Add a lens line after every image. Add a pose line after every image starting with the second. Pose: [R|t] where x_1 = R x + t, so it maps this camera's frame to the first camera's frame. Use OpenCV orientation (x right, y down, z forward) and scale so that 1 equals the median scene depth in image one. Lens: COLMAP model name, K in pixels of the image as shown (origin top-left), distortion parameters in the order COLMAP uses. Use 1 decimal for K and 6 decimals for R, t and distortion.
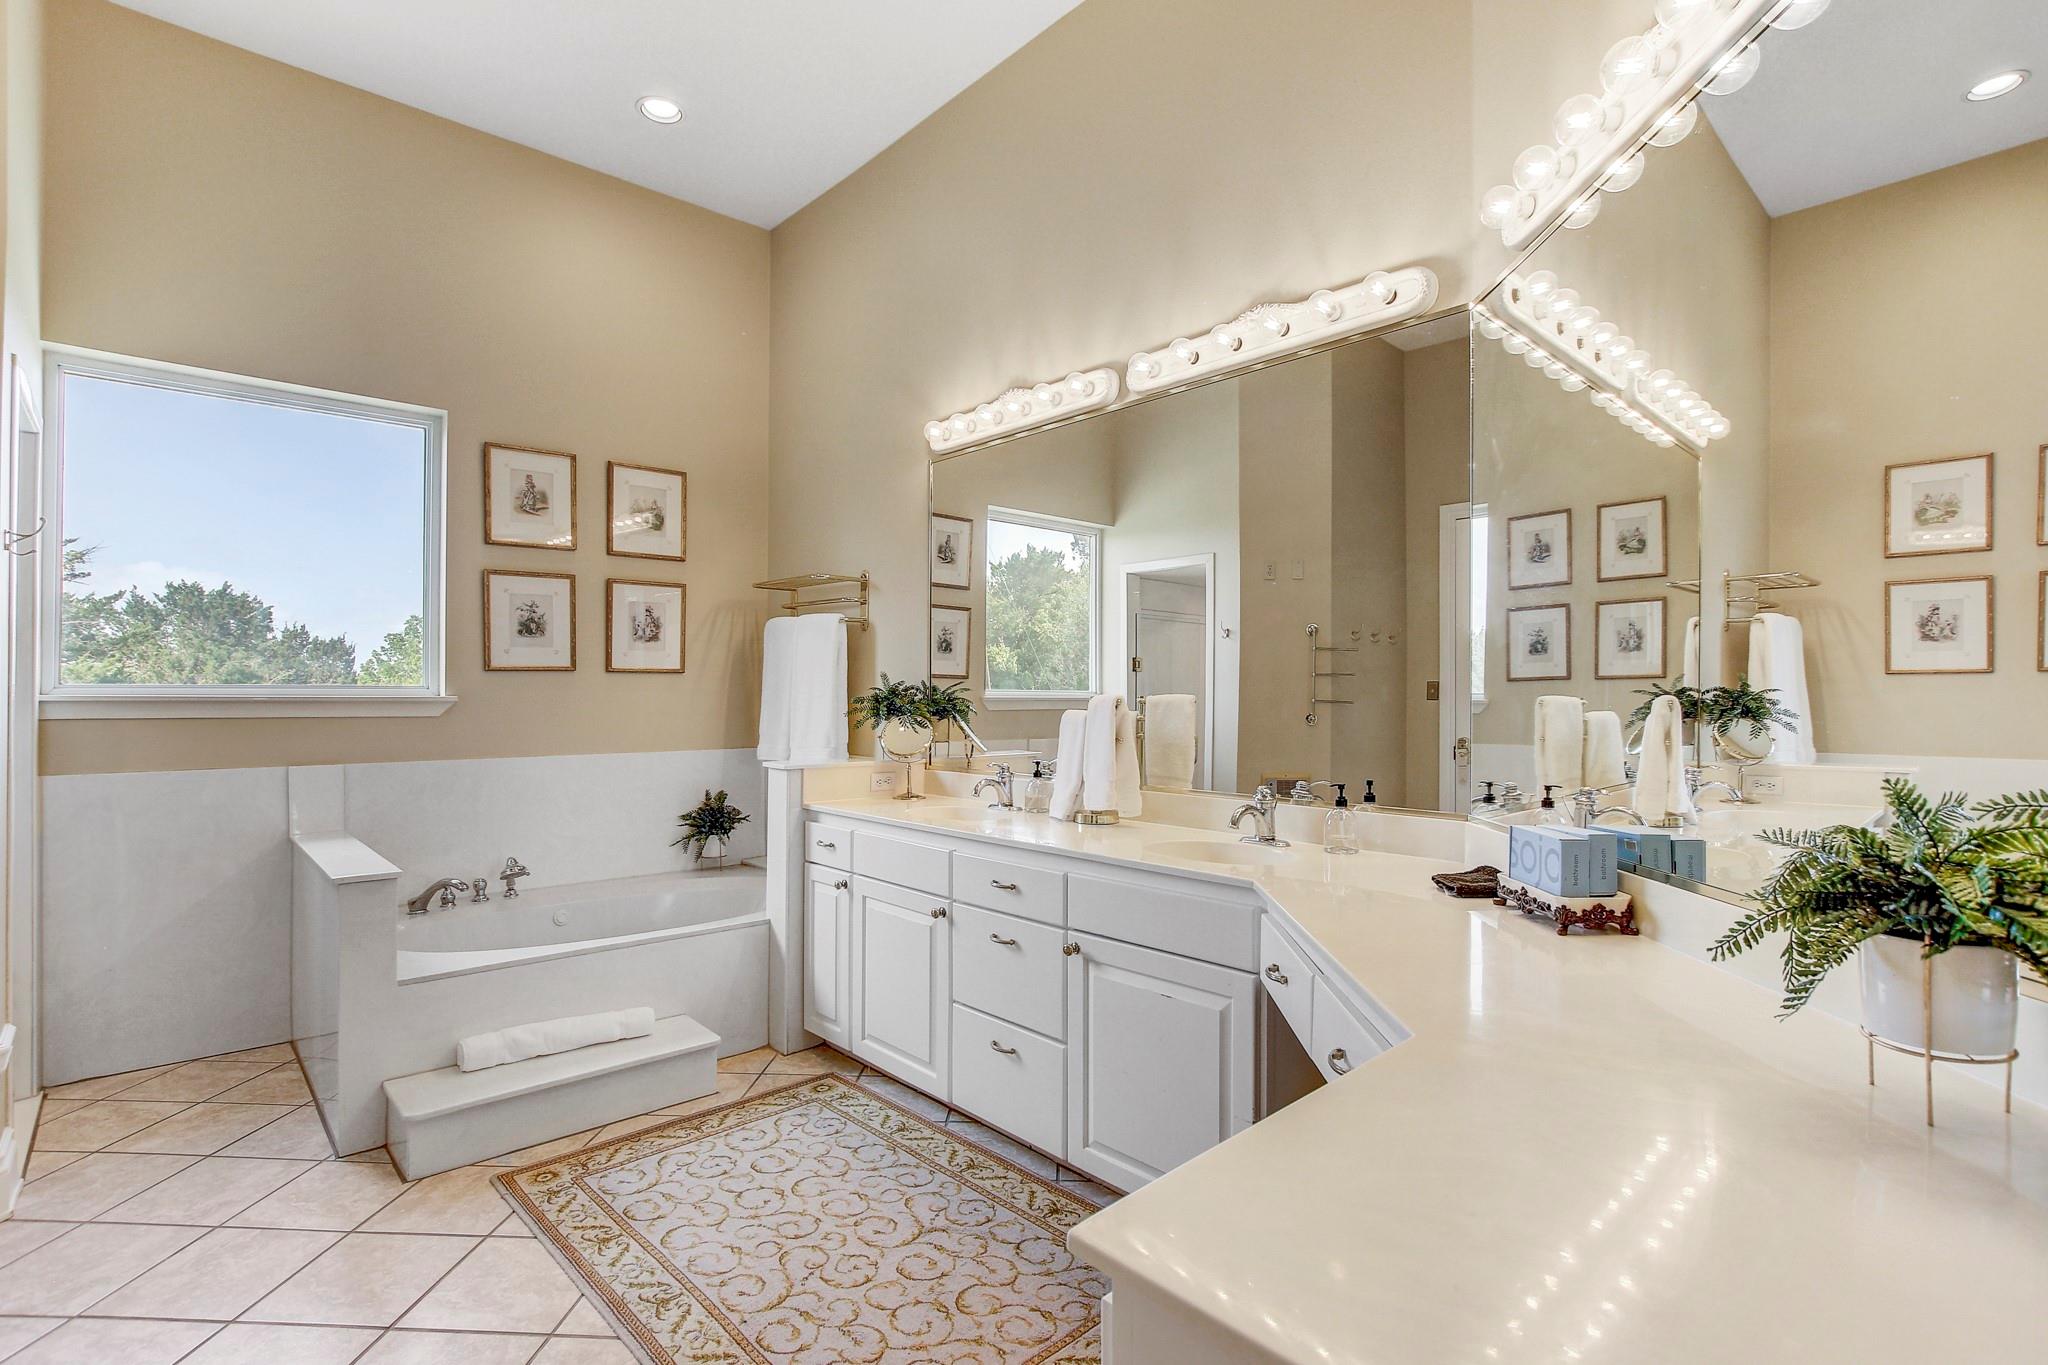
lens RADIAL K [[965.9, 0, 1026.1], [0, 965.9, 685.2], [0, 0, 1]] dist [-0.017339, 0.001315]
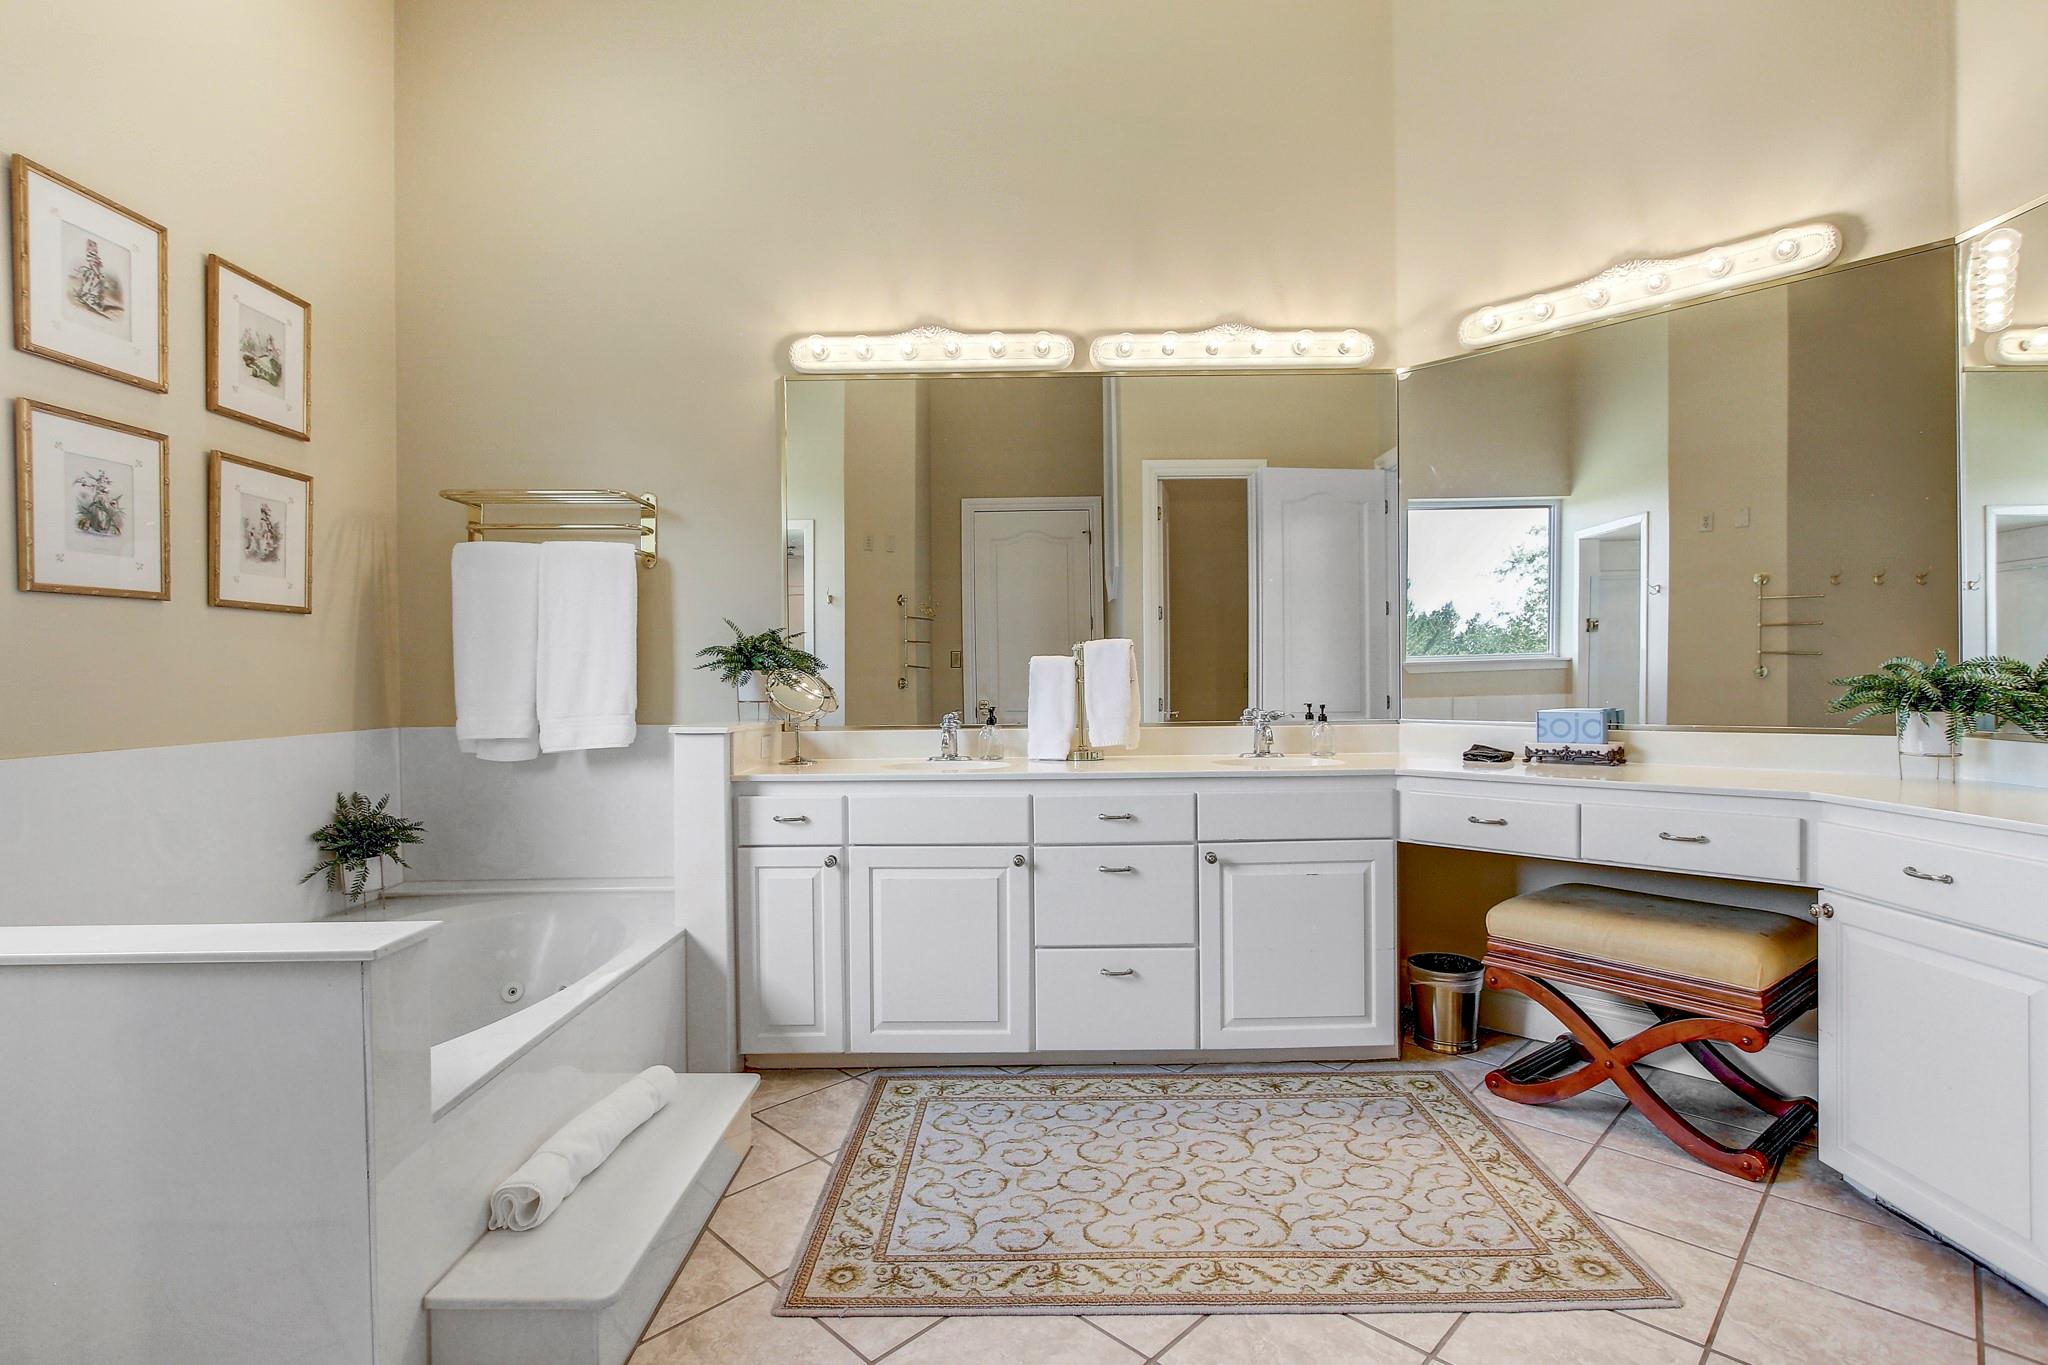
lens RADIAL K [[932.4, 0, 1041.7], [0, 932.4, 684.0], [0, 0, 1]] dist [-0.021875, -0.001385]
pose [[0.678222, -0.016424, 0.734673, -0.667712], [0.006197, 0.999842, 0.016631, 0.037845], [-0.734830, -0.006726, 0.678217, 0.308266]]
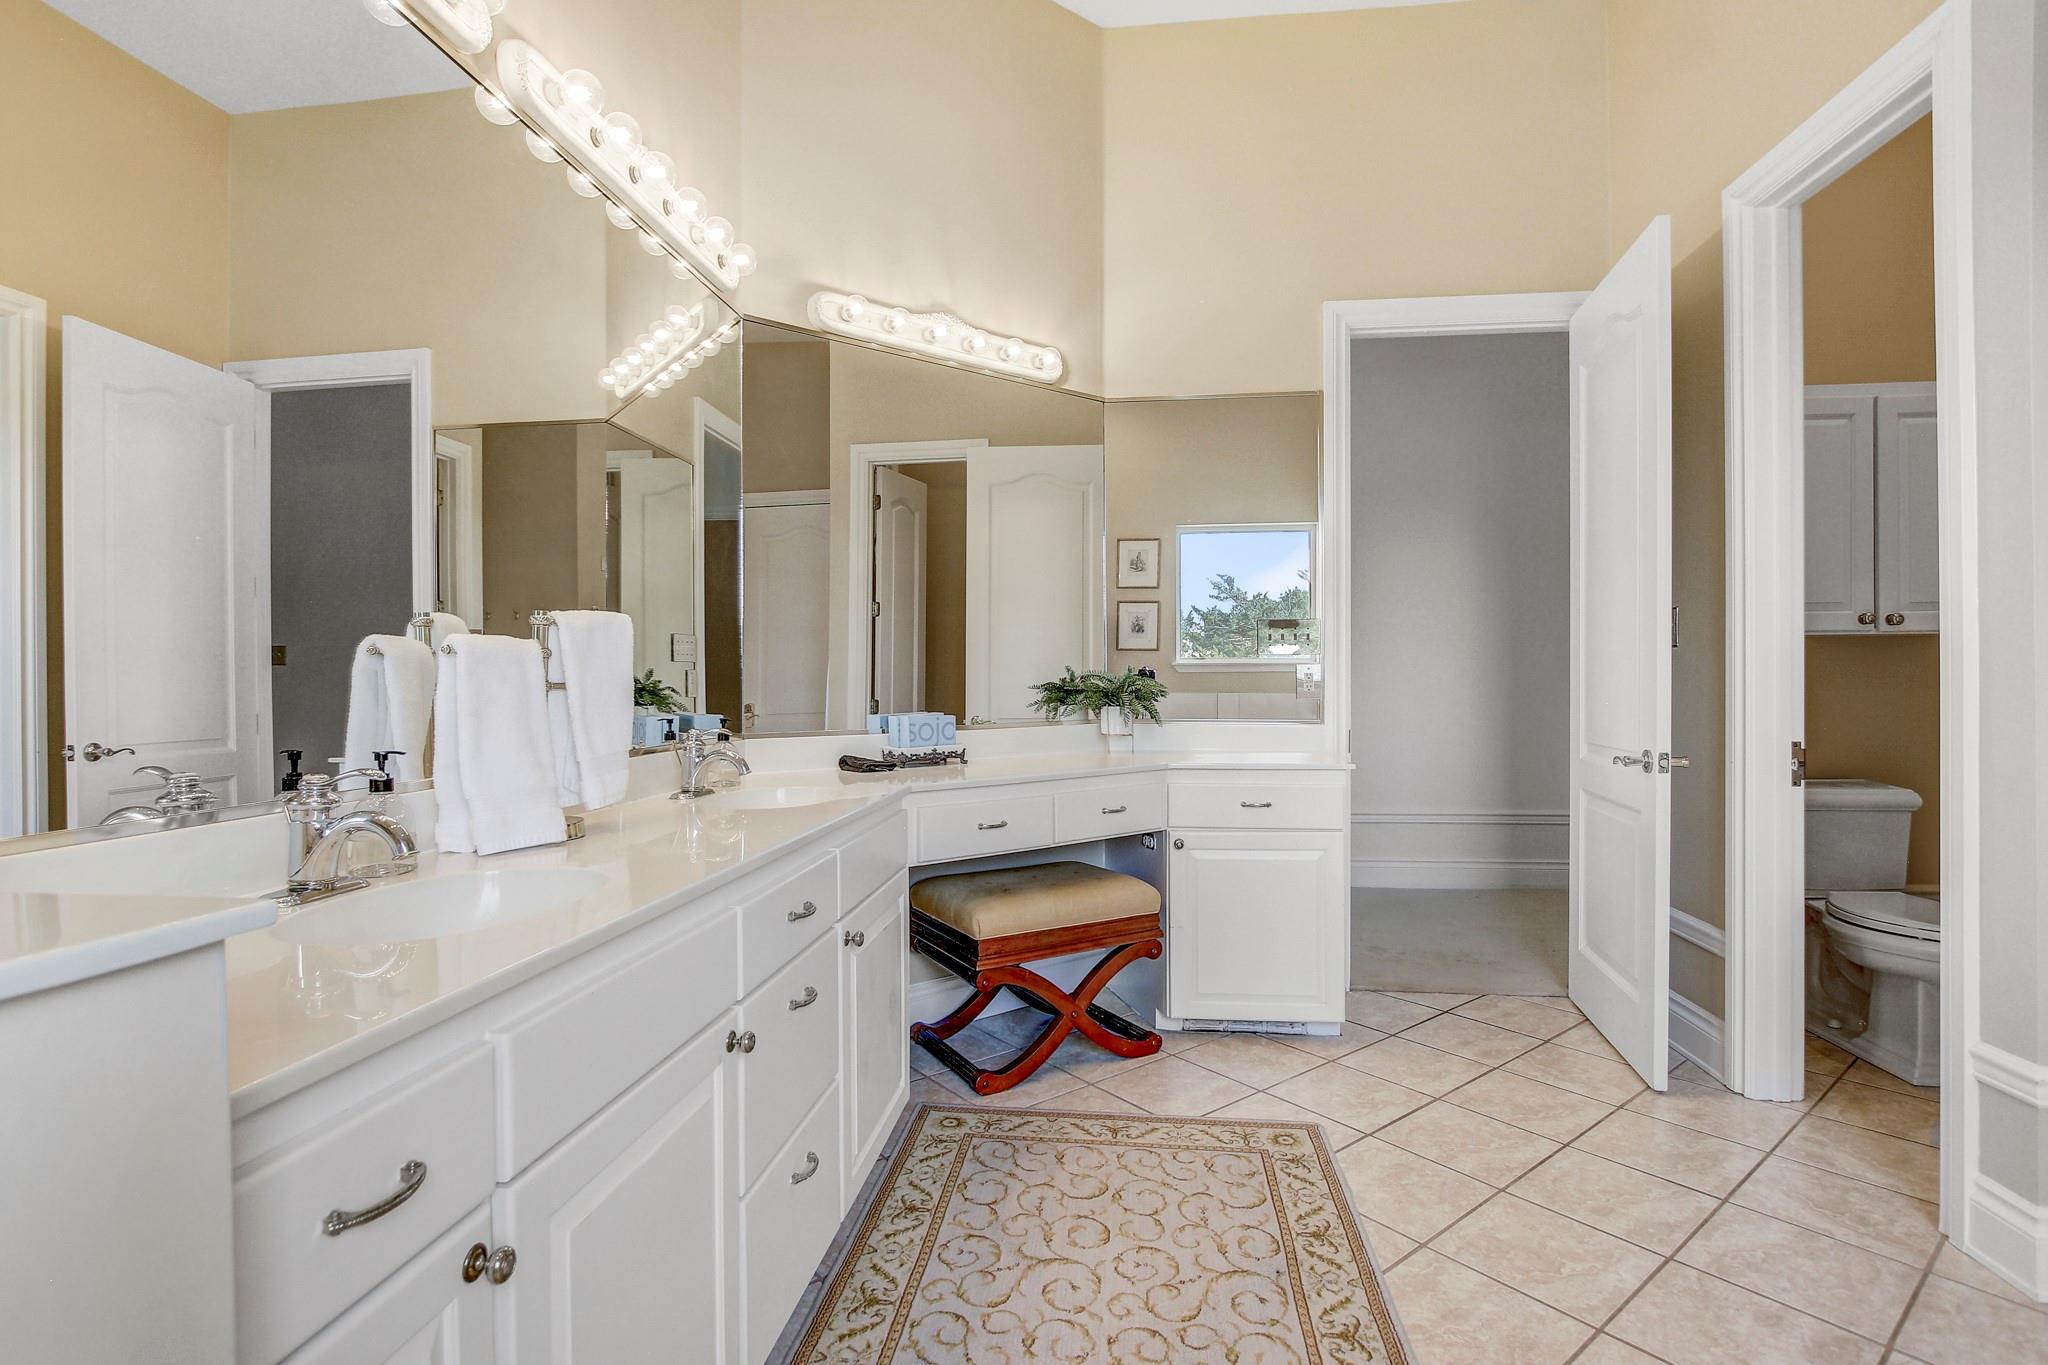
lens RADIAL K [[932.4, 0, 1041.7], [0, 932.4, 684.0], [0, 0, 1]] dist [-0.021875, -0.001385]
pose [[-0.631075, -0.007457, 0.775686, -0.487108], [-0.005679, 0.999971, 0.004993, 0.043652], [-0.775701, -0.001255, -0.631099, 1.006754]]
